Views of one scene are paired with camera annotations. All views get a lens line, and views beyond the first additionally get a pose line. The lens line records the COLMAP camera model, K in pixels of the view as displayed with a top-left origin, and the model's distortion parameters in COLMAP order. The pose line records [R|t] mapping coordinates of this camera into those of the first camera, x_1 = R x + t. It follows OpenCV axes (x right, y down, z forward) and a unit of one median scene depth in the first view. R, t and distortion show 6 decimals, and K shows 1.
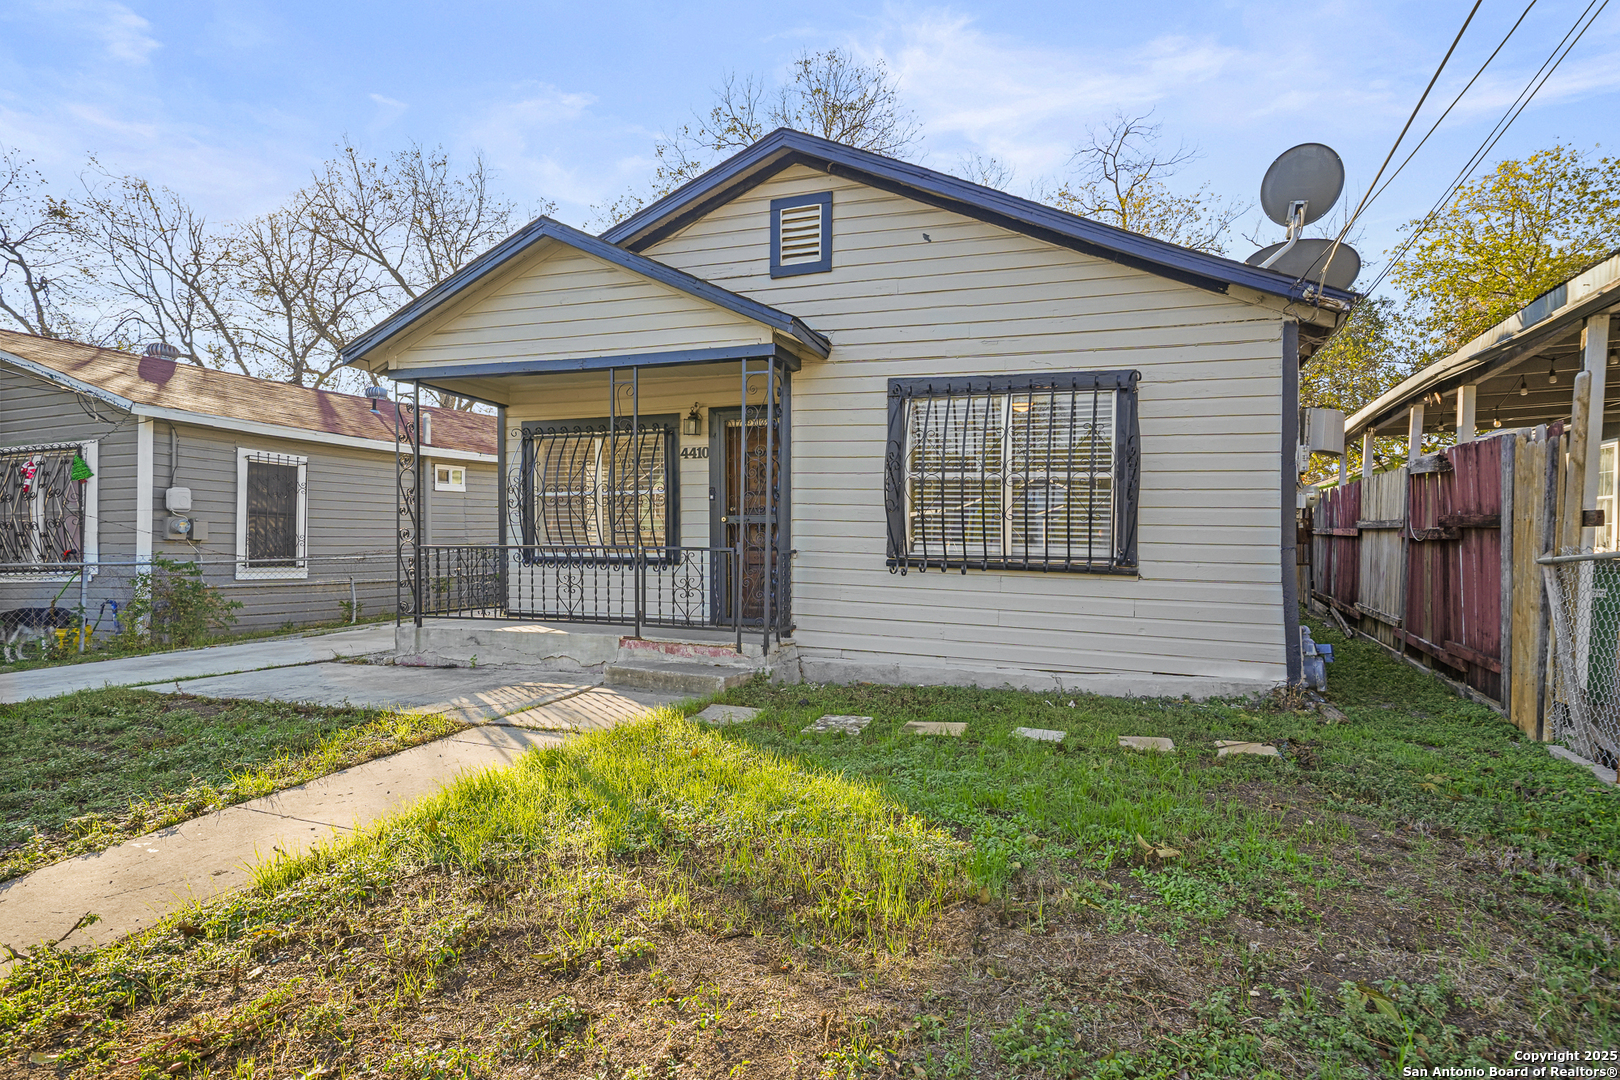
lens RADIAL K [[819.1, 0, 812.7], [0, 819.1, 531.0], [0, 0, 1]] dist [0.012900, 0.000966]
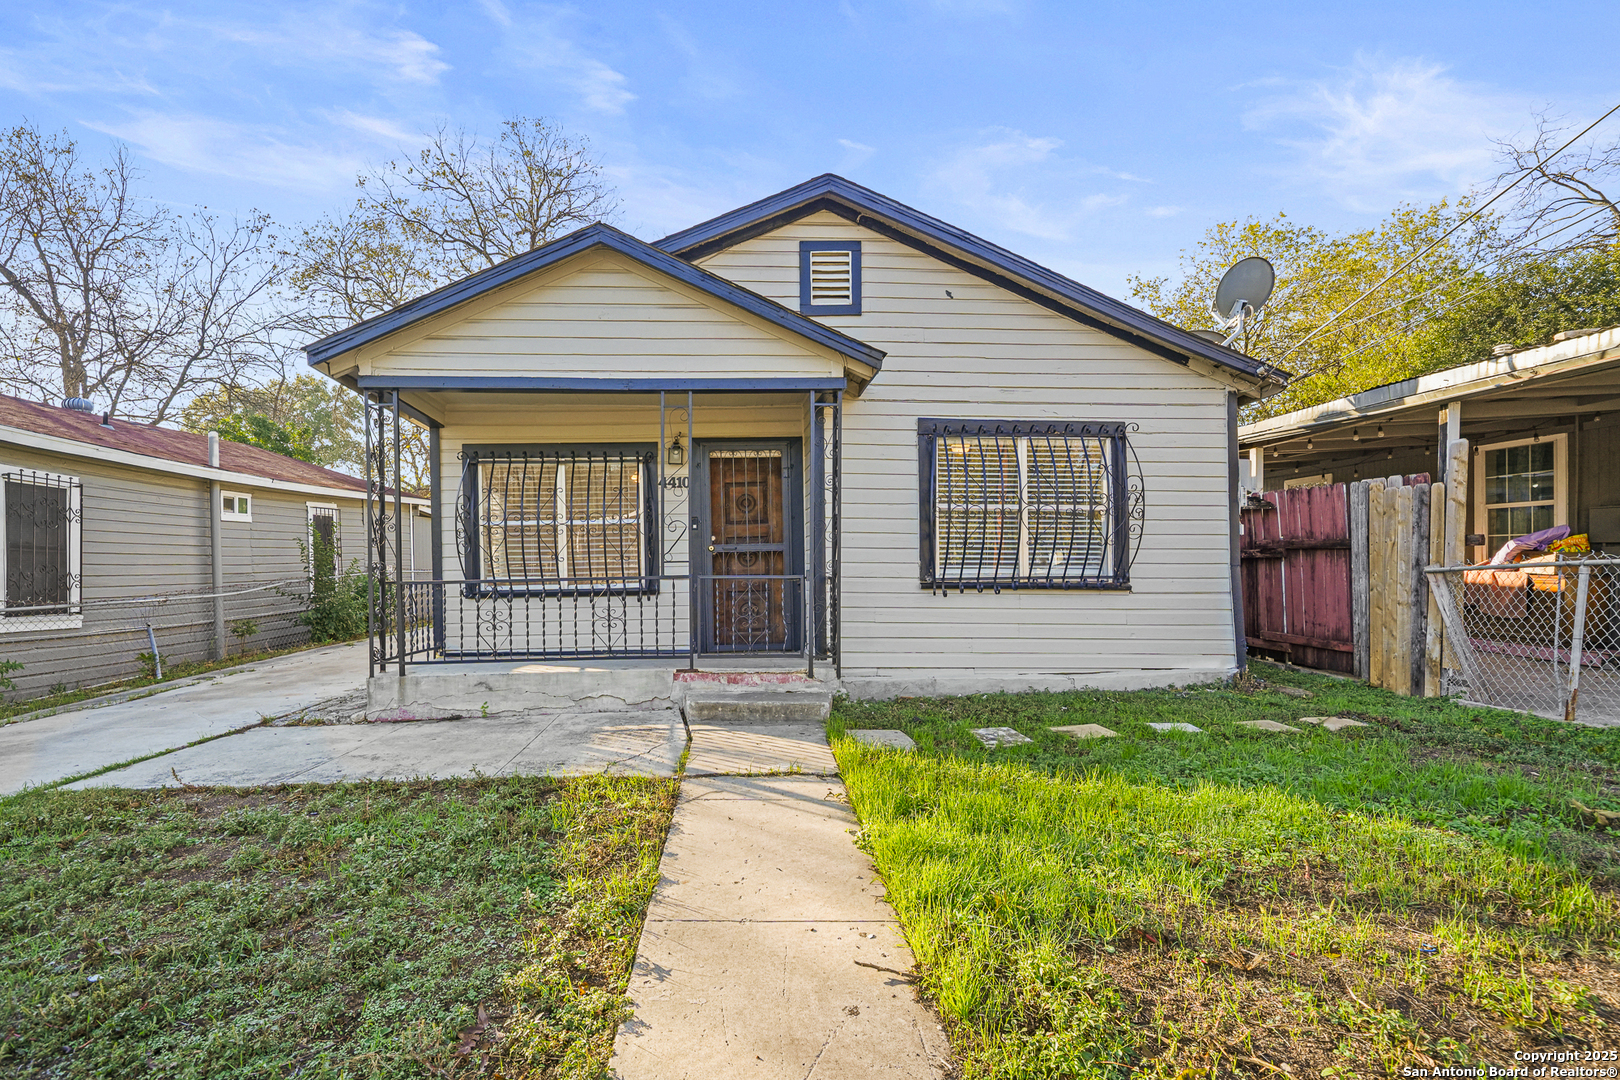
lens RADIAL K [[717.5, 0, 807.3], [0, 717.5, 553.3], [0, 0, 1]] dist [0.004923, 0.001049]
pose [[0.932529, -0.011174, 0.360921, -0.384666], [0.014693, 0.999868, -0.007006, -0.000181], [-0.360795, 0.011837, 0.932570, 0.154427]]
